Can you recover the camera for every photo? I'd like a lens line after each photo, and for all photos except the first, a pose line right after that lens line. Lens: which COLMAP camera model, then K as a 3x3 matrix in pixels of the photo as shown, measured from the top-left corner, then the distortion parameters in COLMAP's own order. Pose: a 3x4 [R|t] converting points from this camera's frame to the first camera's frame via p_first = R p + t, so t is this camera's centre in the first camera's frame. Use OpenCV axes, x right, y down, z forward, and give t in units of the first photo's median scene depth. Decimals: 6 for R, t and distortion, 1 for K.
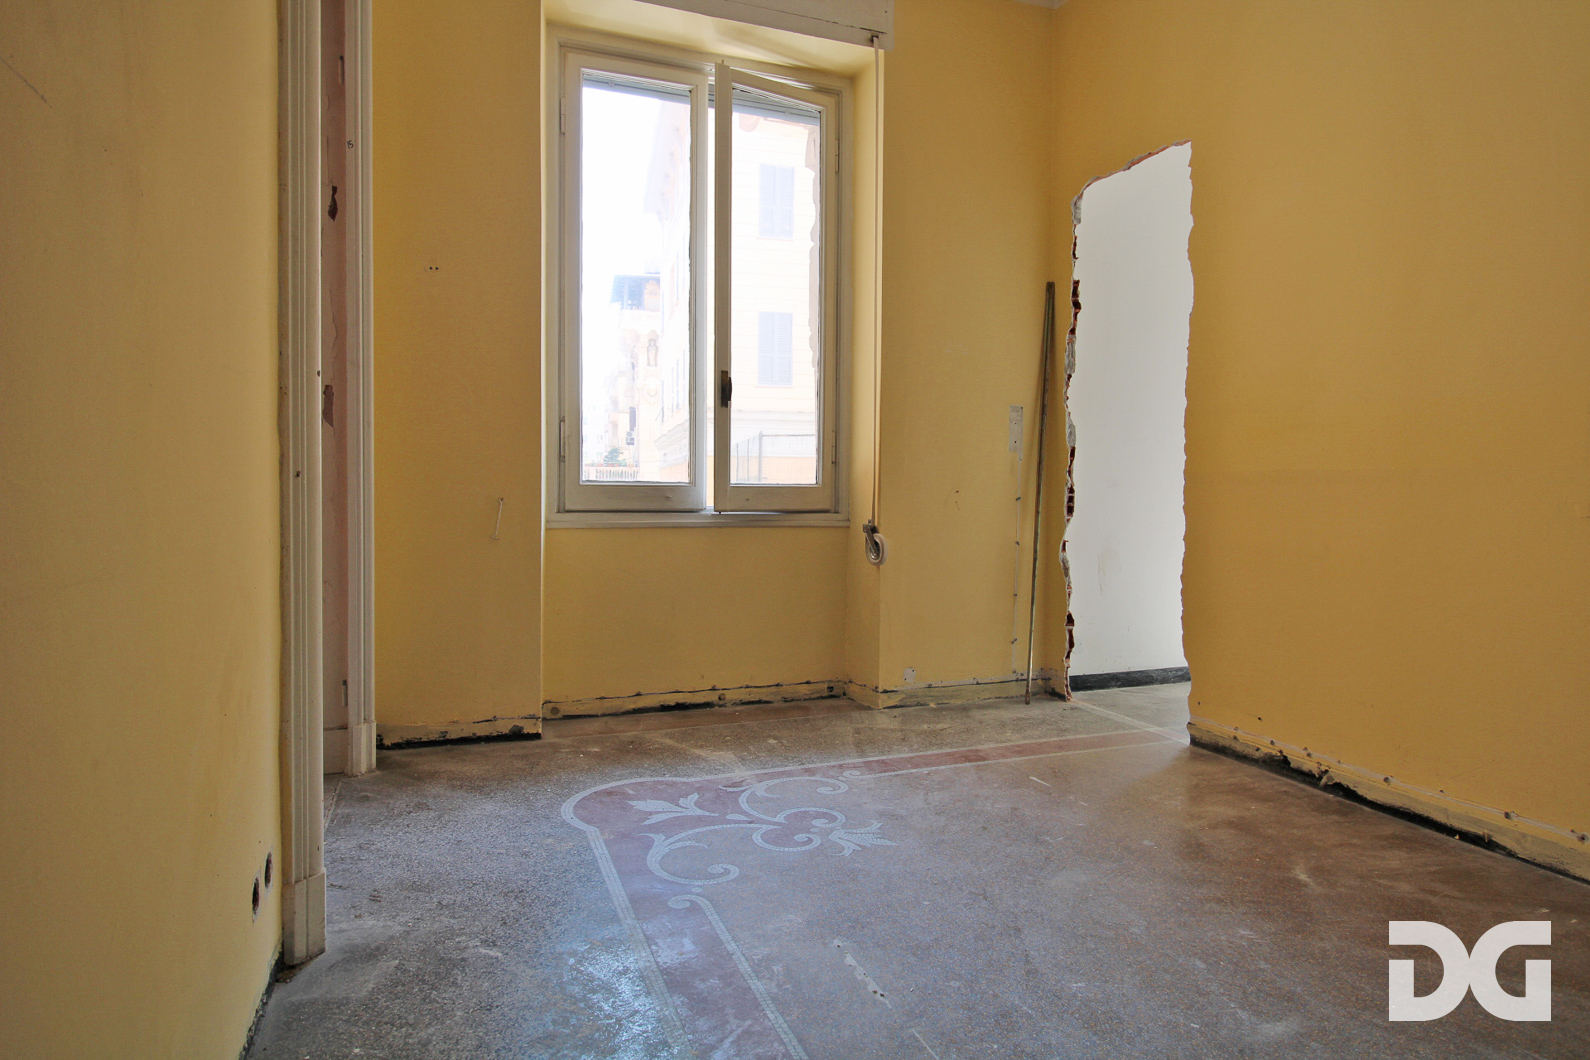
lens RADIAL K [[951.4, 0, 826.5], [0, 951.4, 534.4], [0, 0, 1]] dist [0.008628, -0.010877]
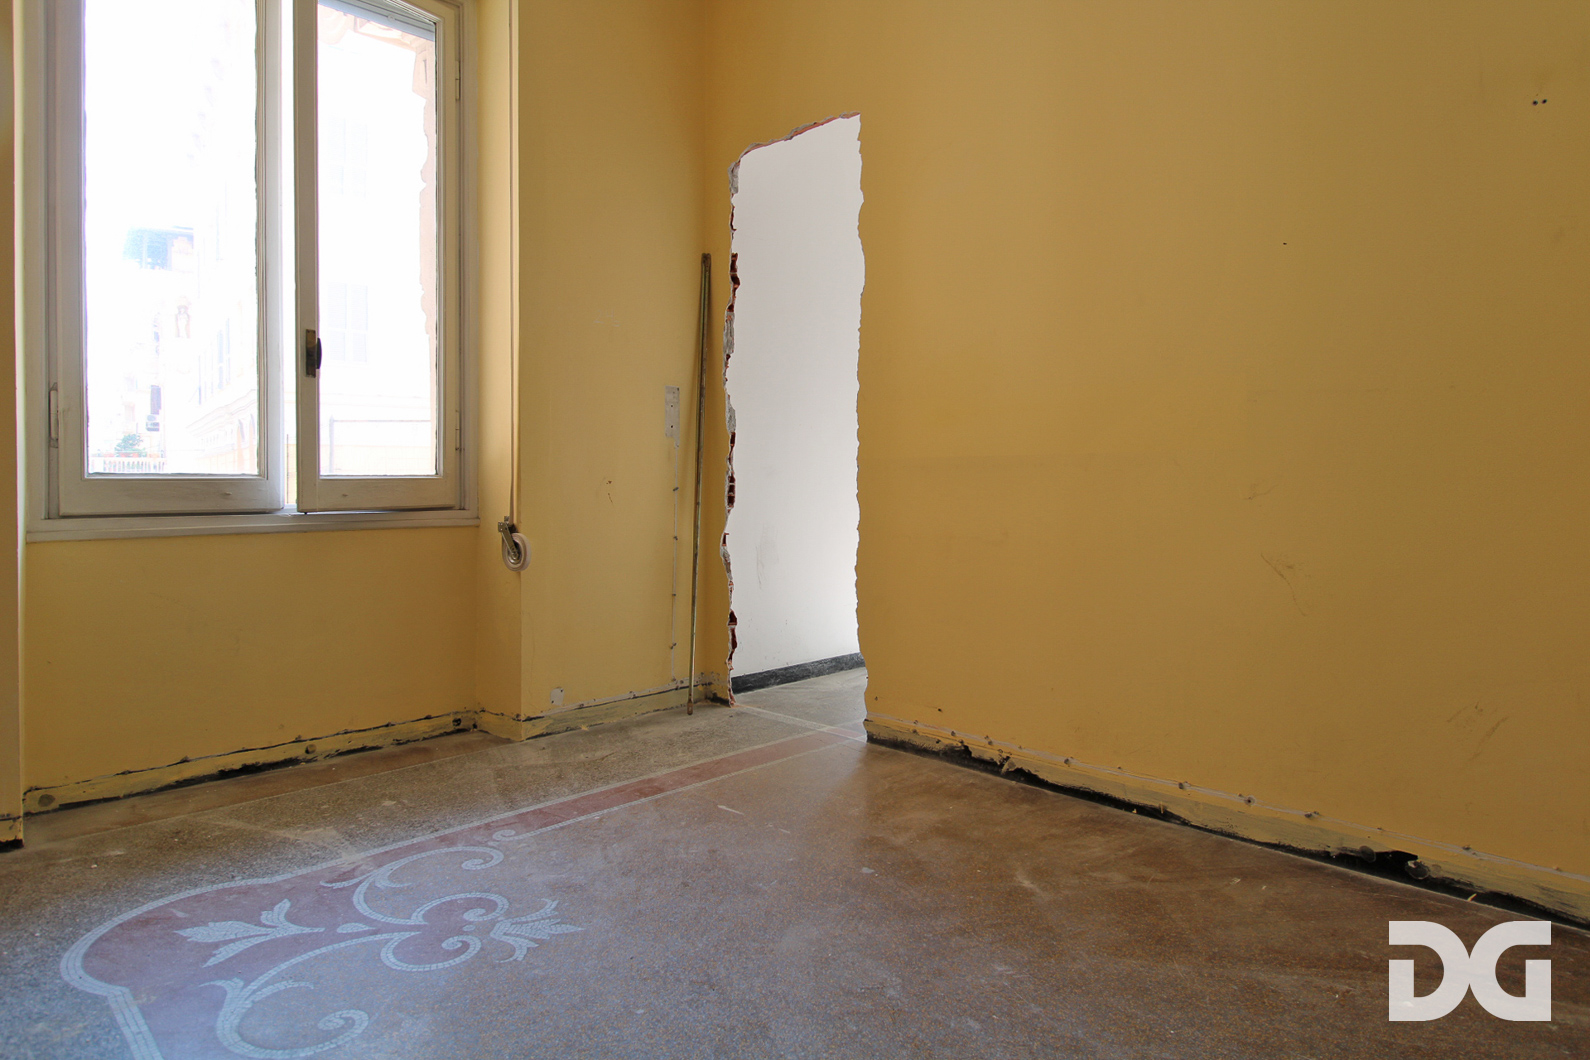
lens RADIAL K [[951.3, 0, 820.2], [0, 951.3, 498.0], [0, 0, 1]] dist [0.007537, -0.010836]
pose [[0.917995, -0.019599, 0.396108, -0.038999], [0.030341, 0.999322, -0.020871, -0.007015], [-0.395431, 0.031178, 0.917967, 0.139421]]
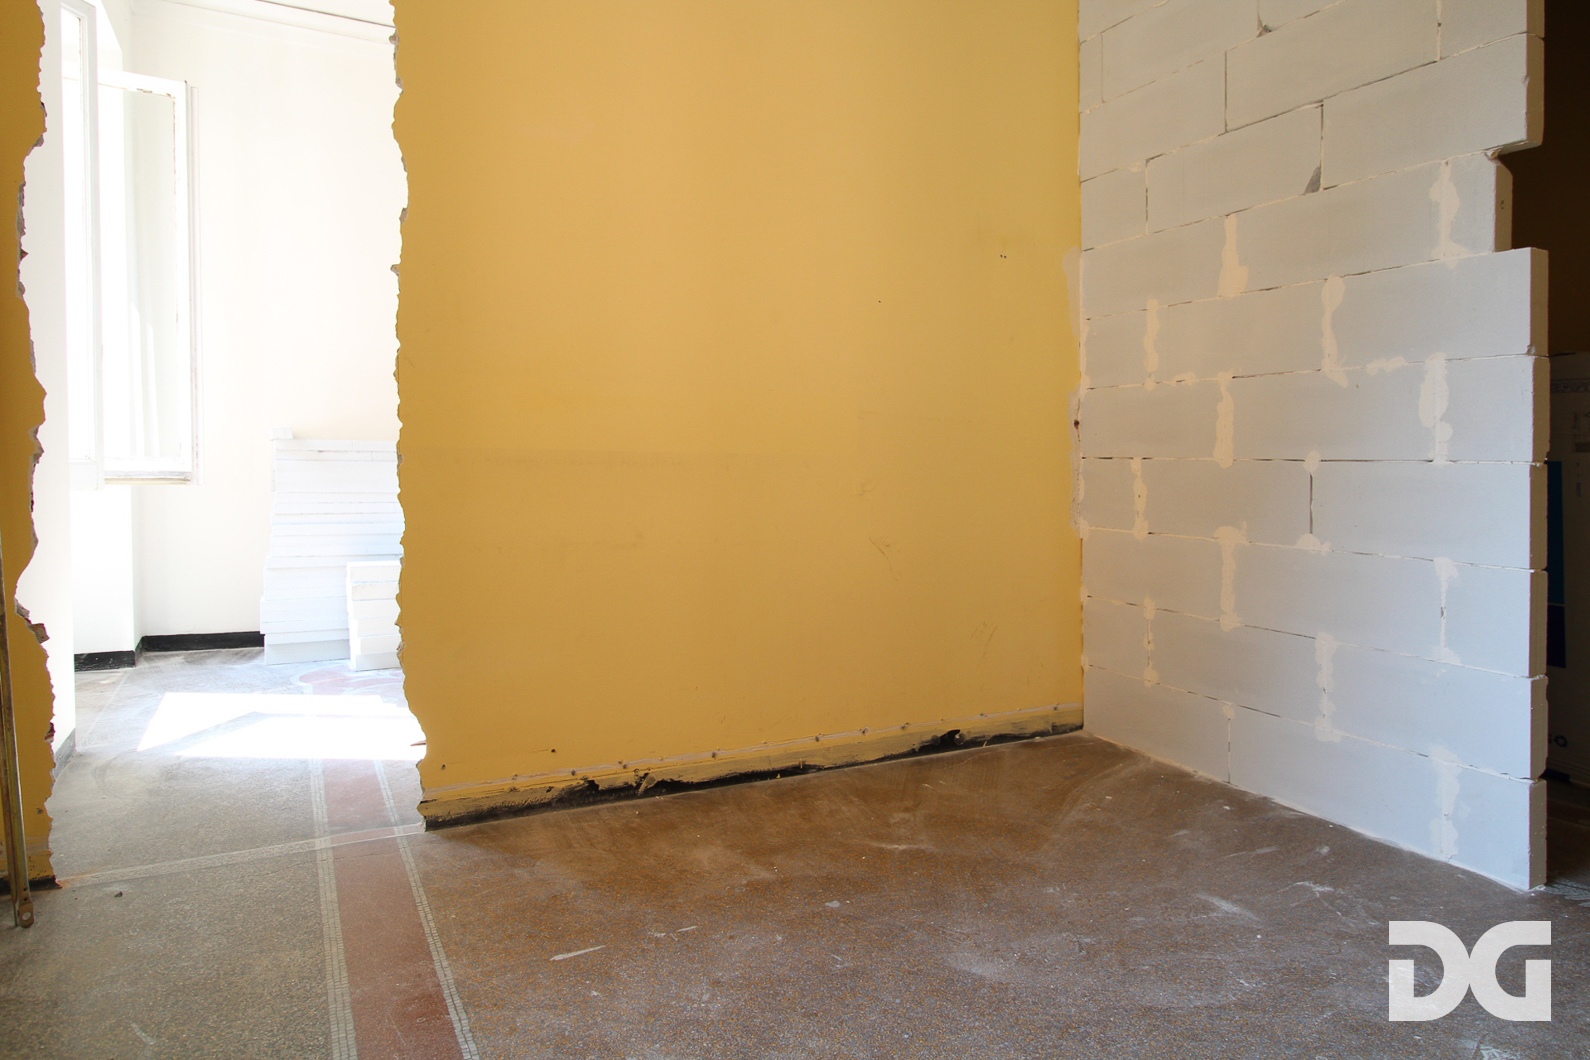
lens RADIAL K [[956.3, 0, 793.0], [0, 956.3, 470.1], [0, 0, 1]] dist [0.003776, -0.001227]
pose [[-0.107217, -0.016103, 0.994105, -0.369675], [0.029076, 0.999390, 0.019324, -0.055854], [-0.993810, 0.030976, -0.106684, 0.846129]]
